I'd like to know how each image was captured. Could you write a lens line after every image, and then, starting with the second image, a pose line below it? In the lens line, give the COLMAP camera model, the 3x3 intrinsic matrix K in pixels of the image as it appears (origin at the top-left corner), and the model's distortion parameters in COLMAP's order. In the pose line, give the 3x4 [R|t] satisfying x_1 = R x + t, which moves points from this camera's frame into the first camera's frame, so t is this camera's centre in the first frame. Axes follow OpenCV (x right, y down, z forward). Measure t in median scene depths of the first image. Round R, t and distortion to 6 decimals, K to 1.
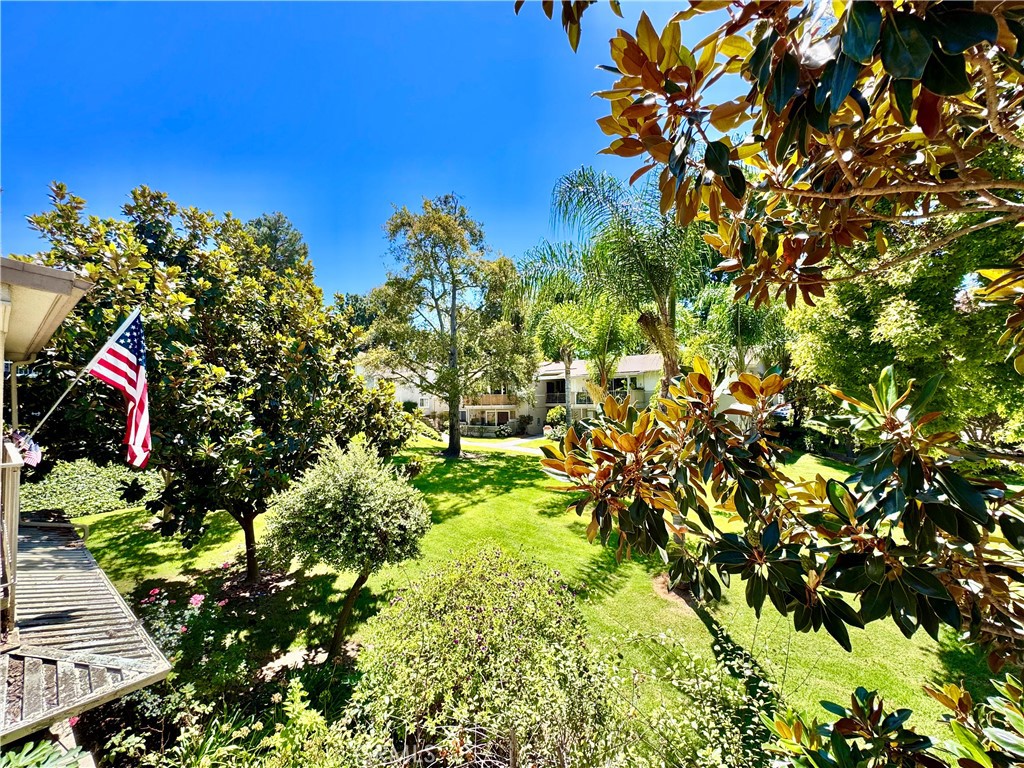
lens RADIAL K [[412.2, 0, 510.6], [0, 412.2, 384.7], [0, 0, 1]] dist [0.000203, 0.000570]
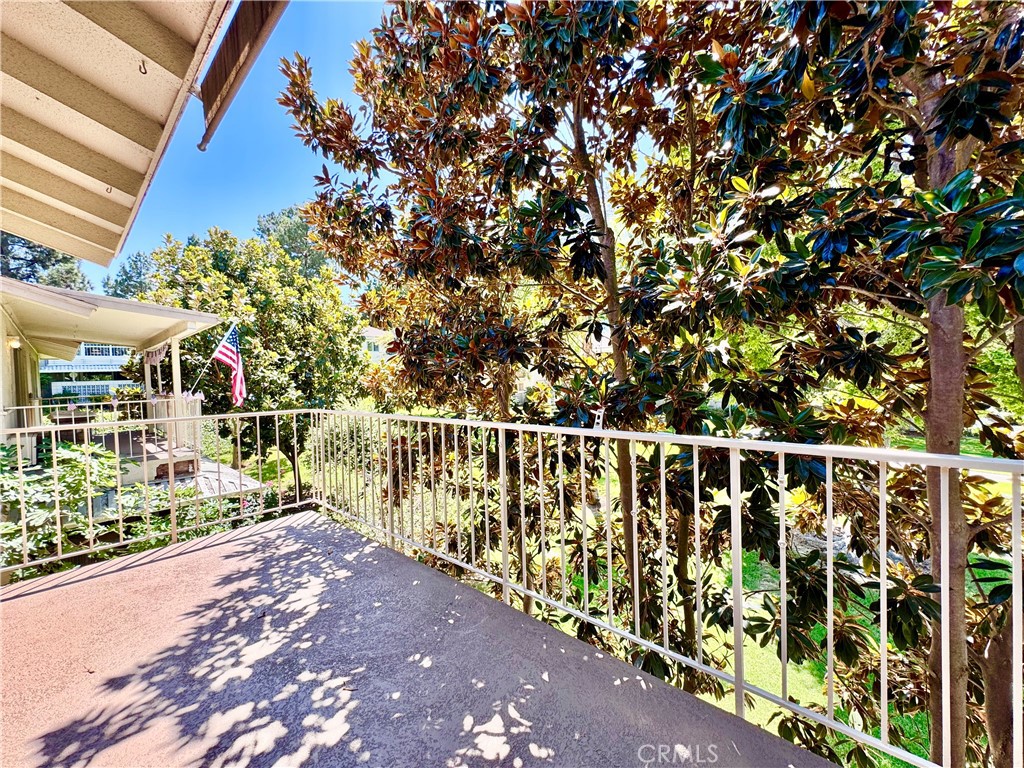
lens RADIAL K [[412.2, 0, 517.2], [0, 412.2, 386.6], [0, 0, 1]] dist [0.000203, 0.000570]
pose [[0.998439, -0.004457, -0.055671, 0.272021], [0.008103, 0.997824, 0.065430, -0.004291], [0.055258, -0.065779, 0.996303, -0.460738]]
